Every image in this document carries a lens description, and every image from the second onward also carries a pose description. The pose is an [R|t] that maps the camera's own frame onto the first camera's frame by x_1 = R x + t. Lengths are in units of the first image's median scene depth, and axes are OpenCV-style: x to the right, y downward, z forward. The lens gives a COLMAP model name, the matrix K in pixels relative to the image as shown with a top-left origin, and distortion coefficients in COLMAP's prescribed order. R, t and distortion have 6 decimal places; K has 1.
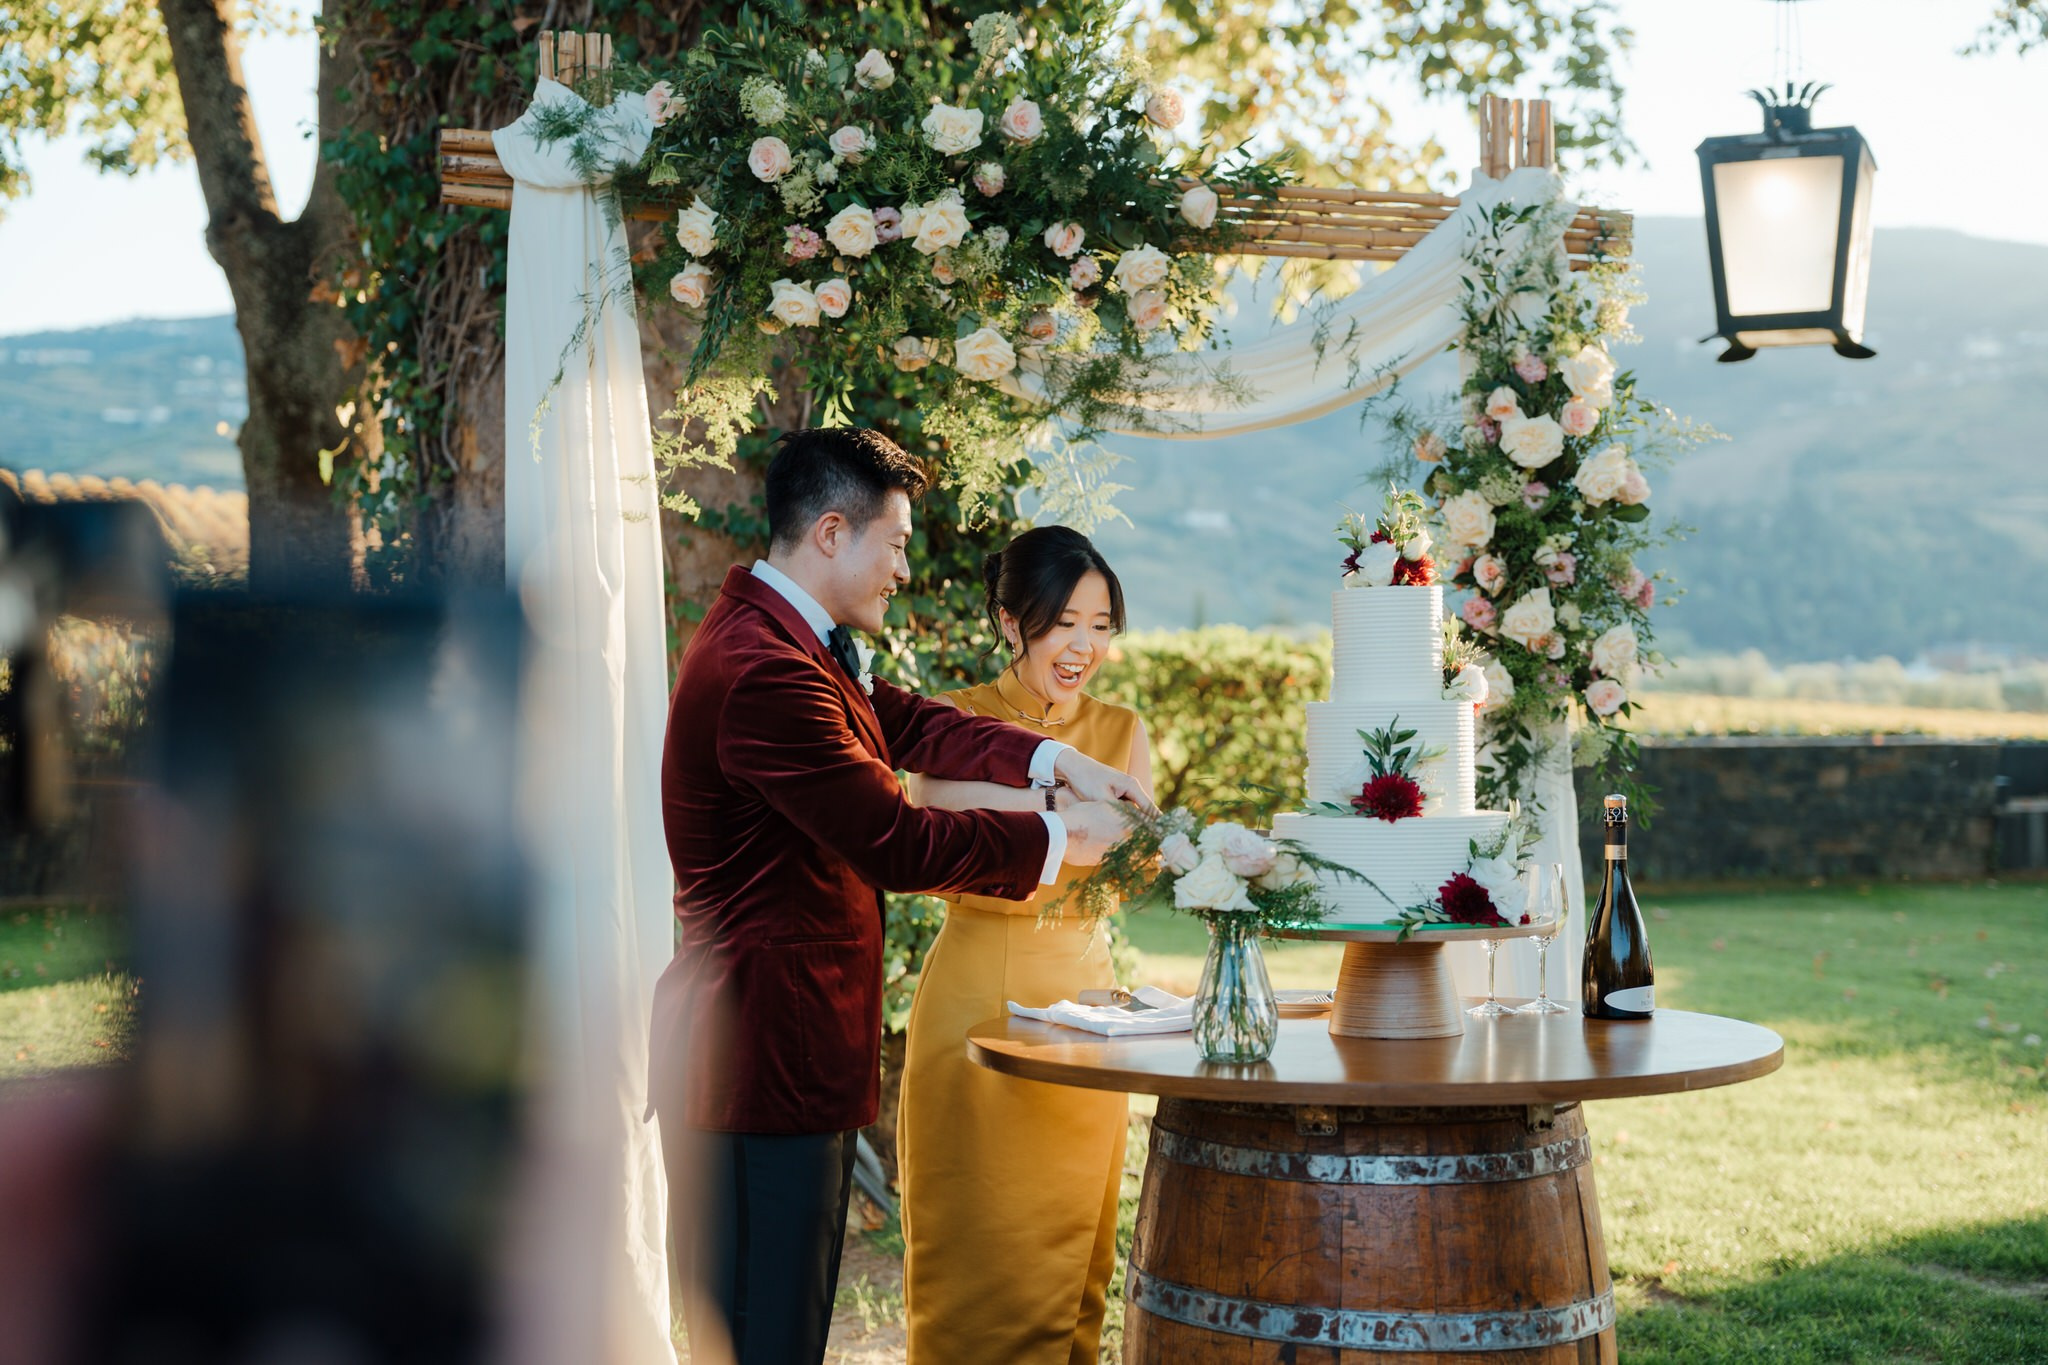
lens RADIAL K [[2802.4, 0, 1029.8], [0, 2802.4, 685.8], [0, 0, 1]] dist [0.042111, 0.000000]
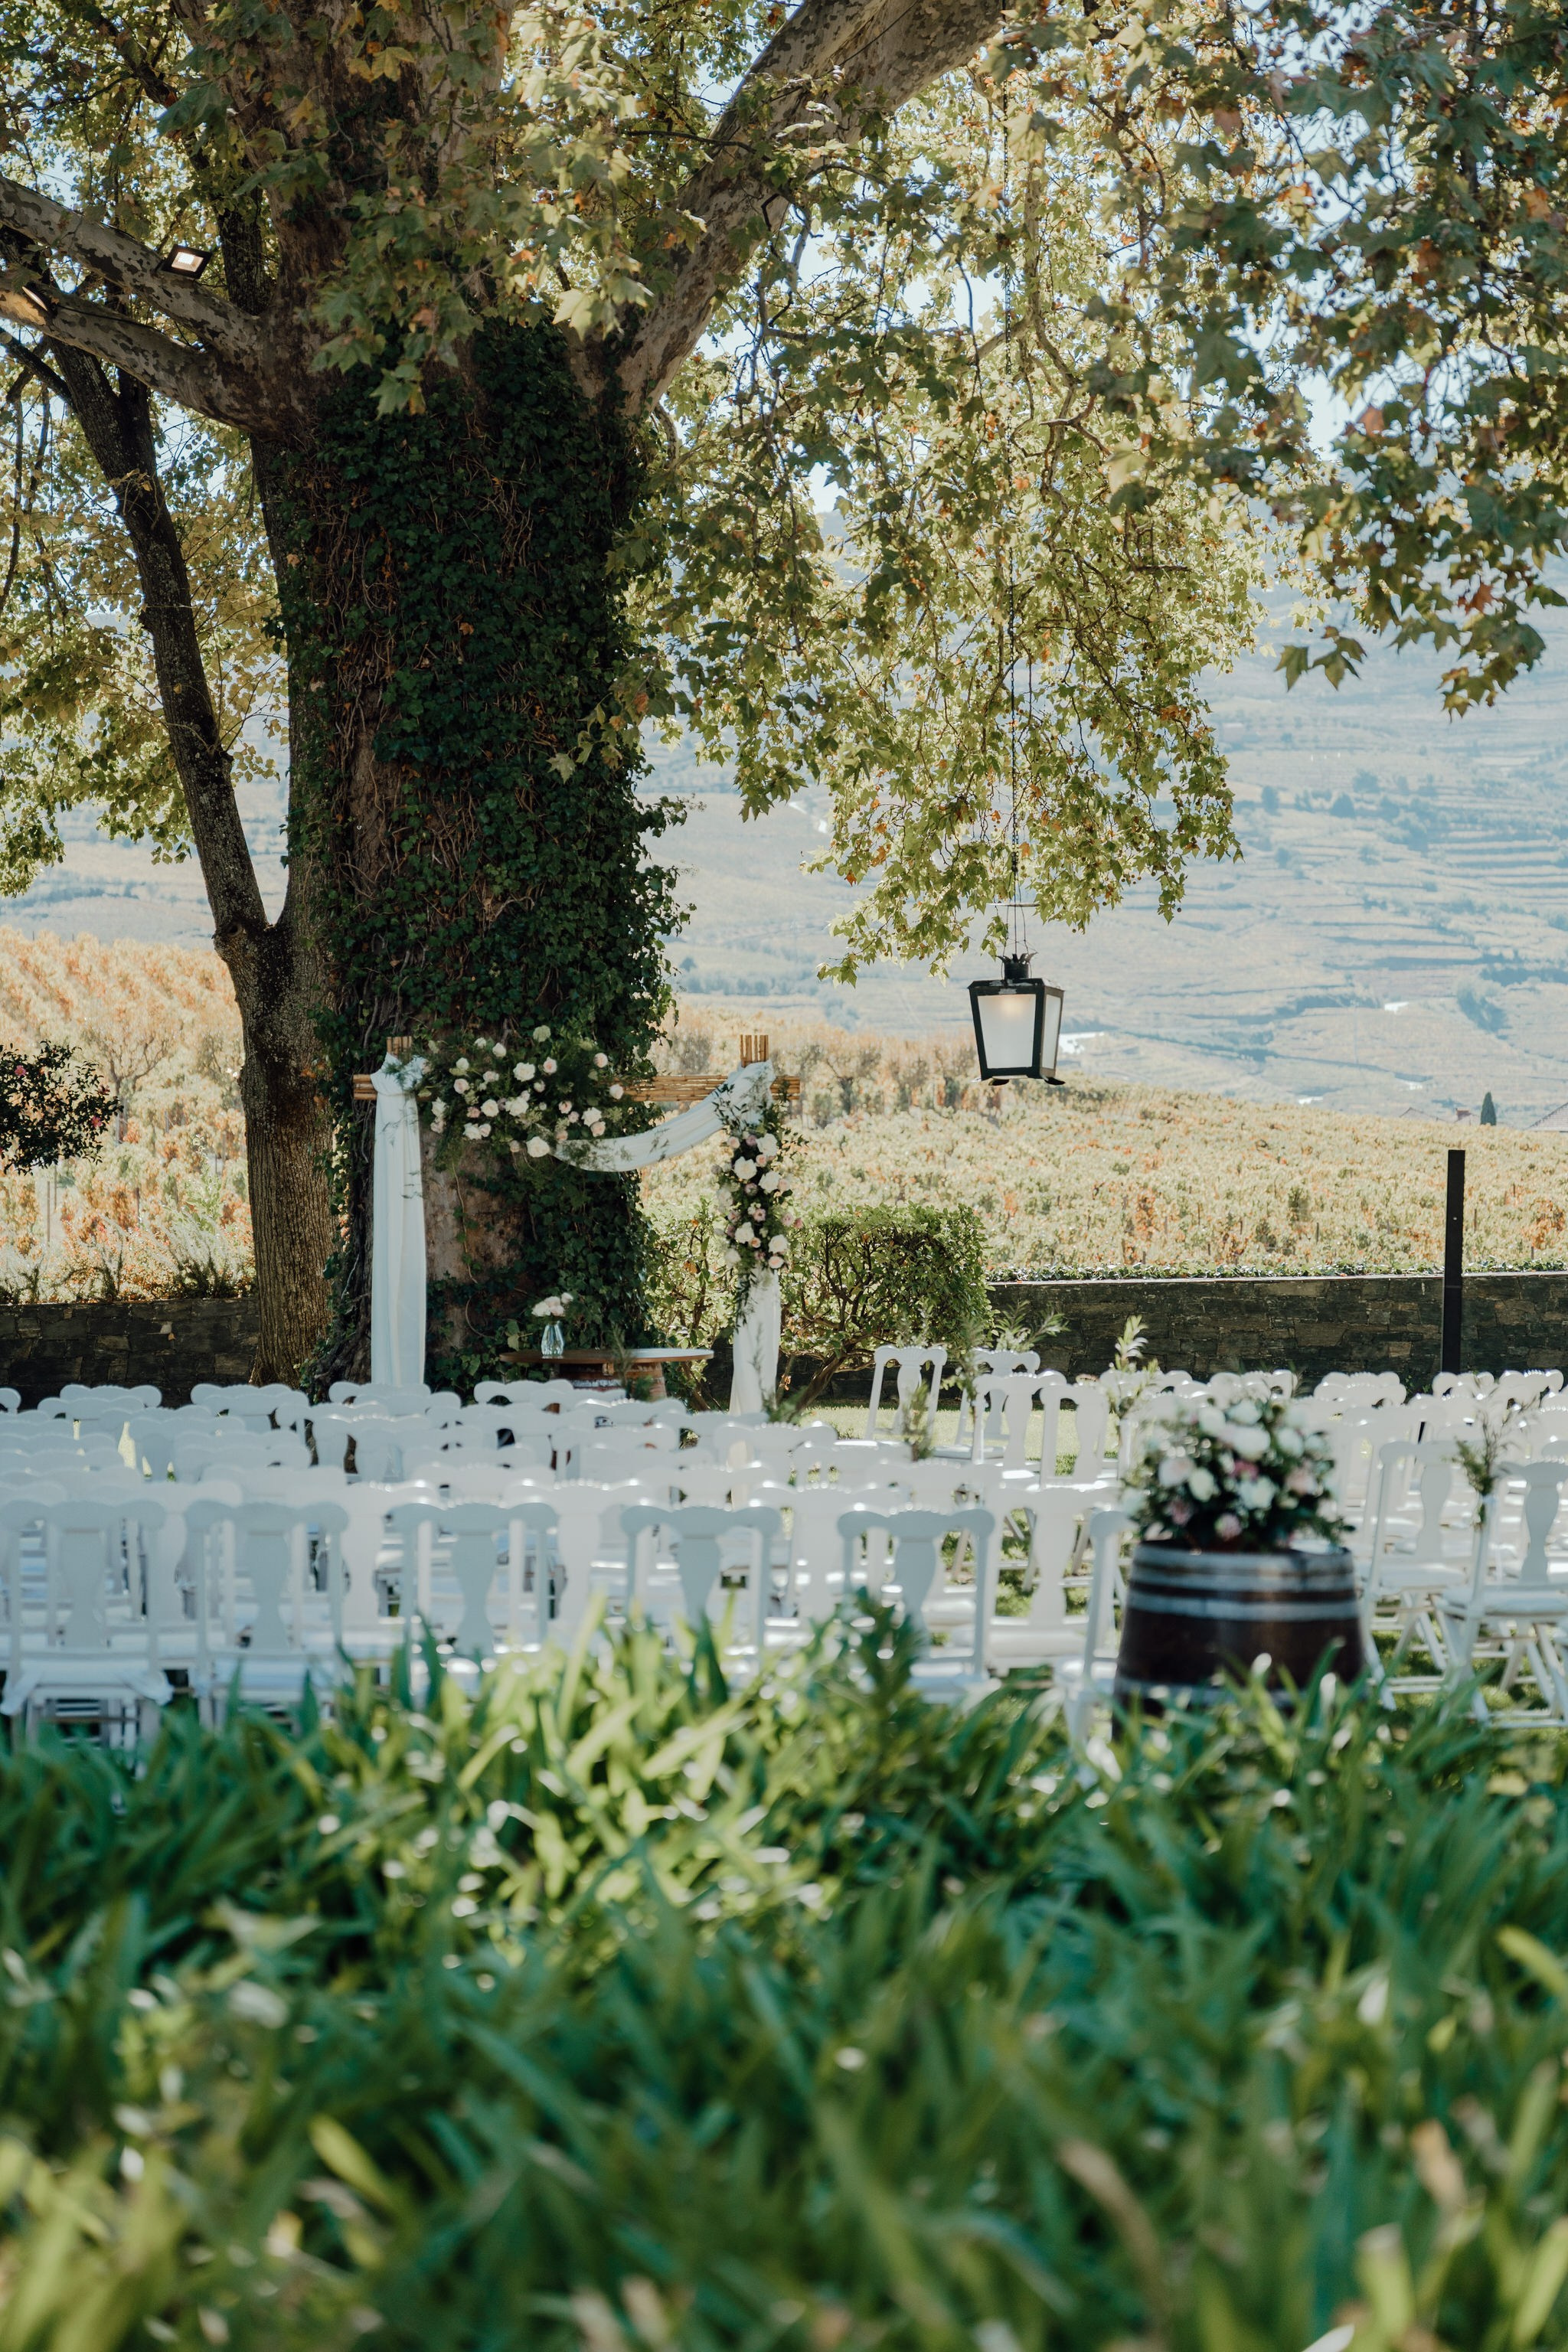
lens RADIAL K [[4609.3, 0, 779.7], [0, 4609.3, 1178.6], [0, 0, 1]] dist [0.018677, 0.000000]
pose [[0.991199, -0.014564, -0.131578, 0.850878], [0.014051, 0.999890, -0.004826, -0.059244], [0.131634, 0.002934, 0.991294, -3.658428]]
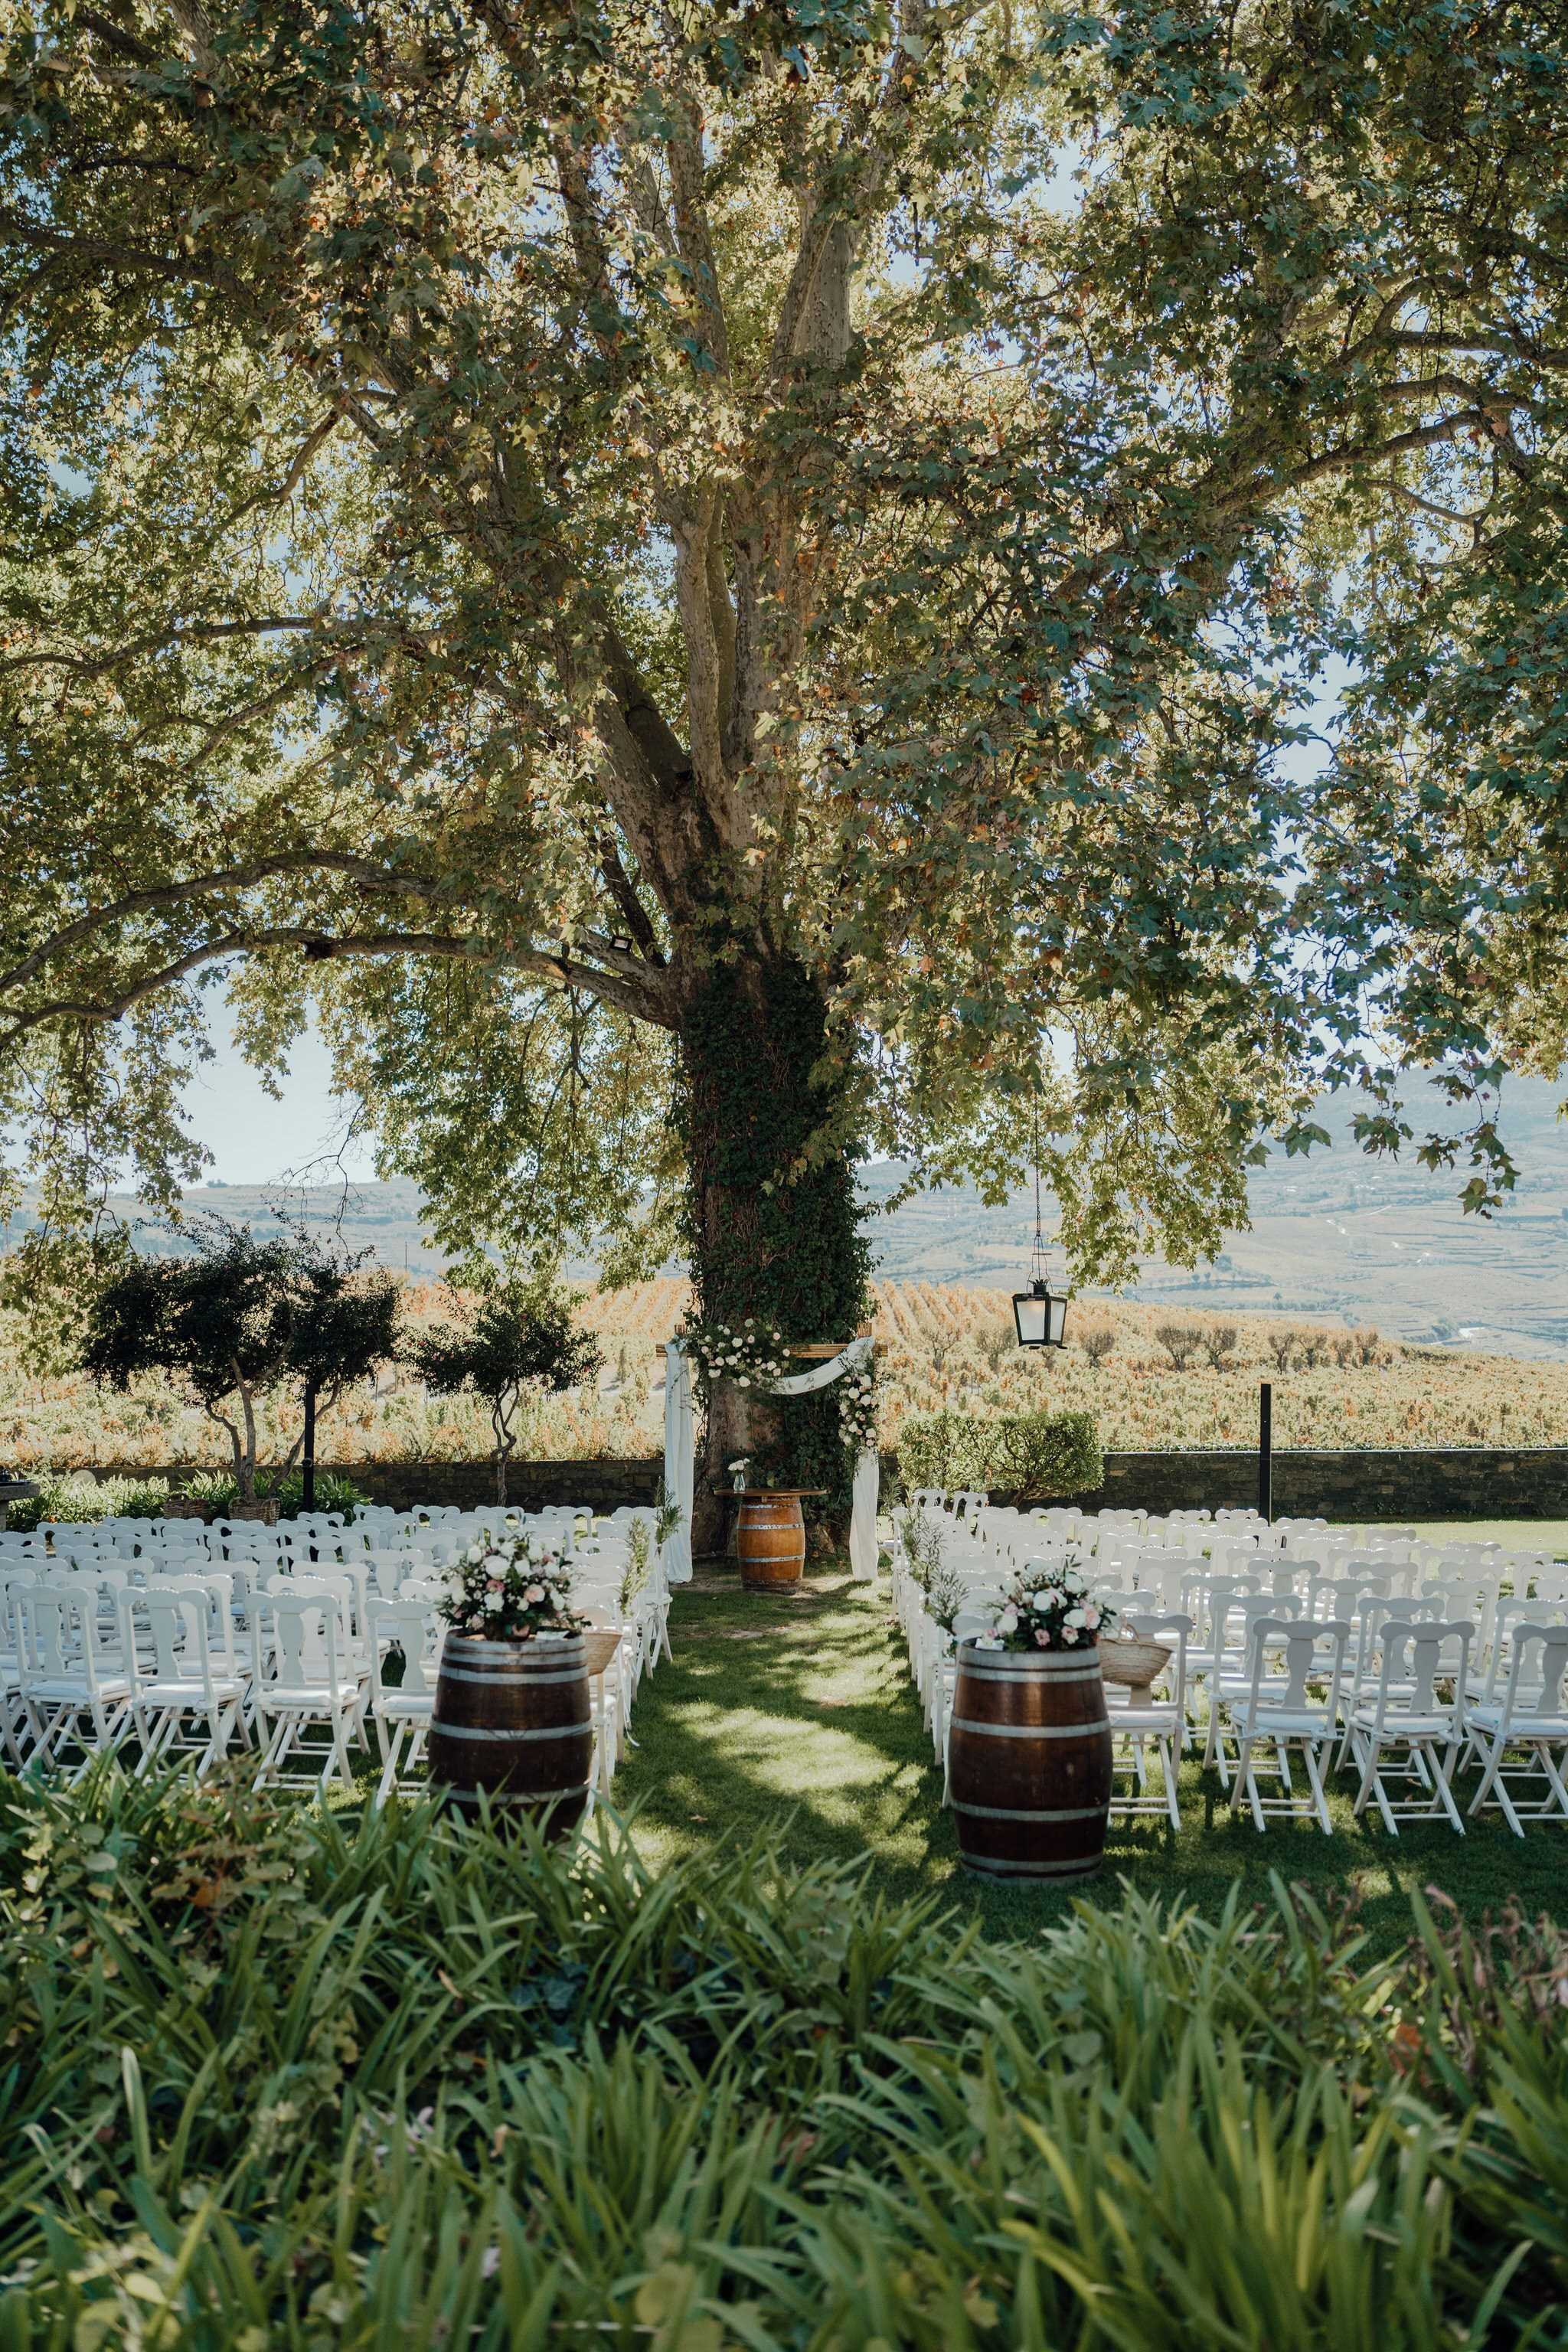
lens RADIAL K [[2076.5, 0, 767.3], [0, 2076.5, 1173.1], [0, 0, 1]] dist [-0.000945, -0.001949]
pose [[0.922452, -0.054863, -0.382193, 1.614372], [0.011261, 0.993255, -0.115399, -0.053297], [0.385946, 0.102147, 0.916849, -2.790425]]
